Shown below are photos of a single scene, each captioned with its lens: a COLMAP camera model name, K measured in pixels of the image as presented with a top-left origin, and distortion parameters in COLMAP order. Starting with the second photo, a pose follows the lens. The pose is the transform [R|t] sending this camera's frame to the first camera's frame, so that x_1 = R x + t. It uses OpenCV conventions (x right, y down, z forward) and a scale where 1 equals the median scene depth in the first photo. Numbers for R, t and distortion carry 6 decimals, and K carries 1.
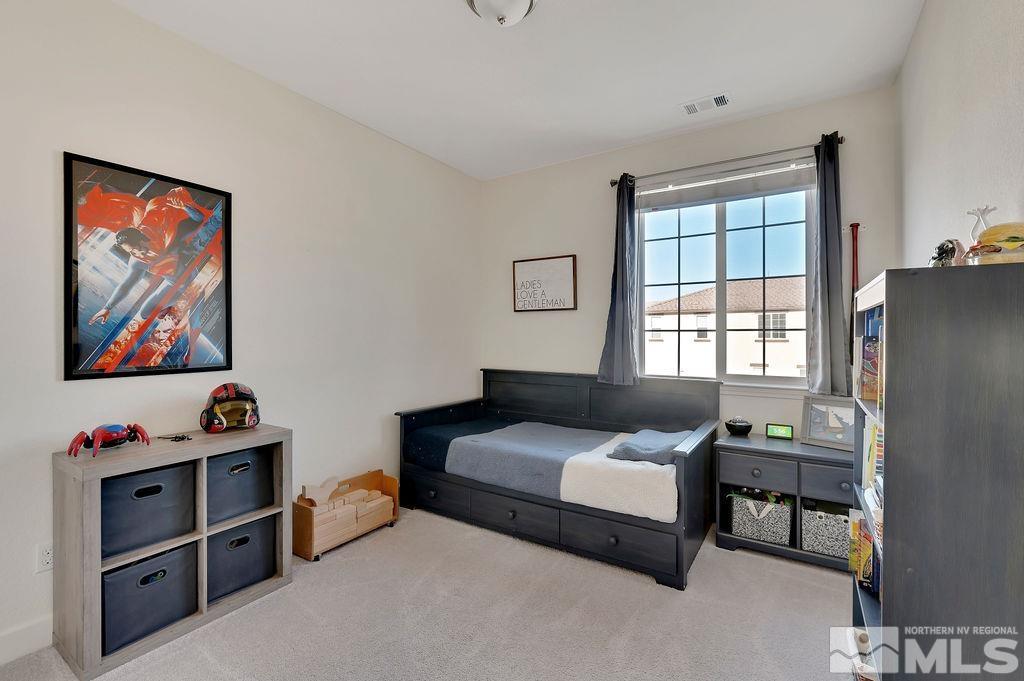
lens RADIAL K [[446.2, 0, 515.3], [0, 446.2, 338.8], [0, 0, 1]] dist [0.003223, -0.001945]
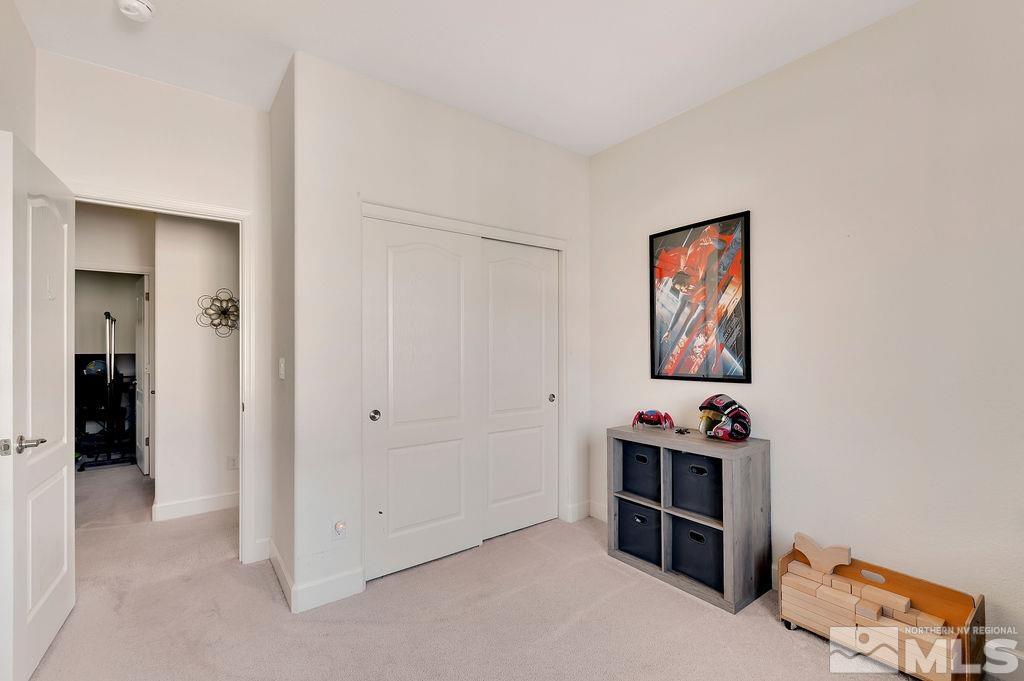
lens RADIAL K [[446.2, 0, 510.5], [0, 446.2, 348.1], [0, 0, 1]] dist [0.003223, -0.001945]
pose [[-0.353274, -0.003945, -0.935512, 0.586903], [-0.000545, 0.999992, -0.004011, -0.007458], [0.935520, -0.000907, -0.353273, 0.972125]]
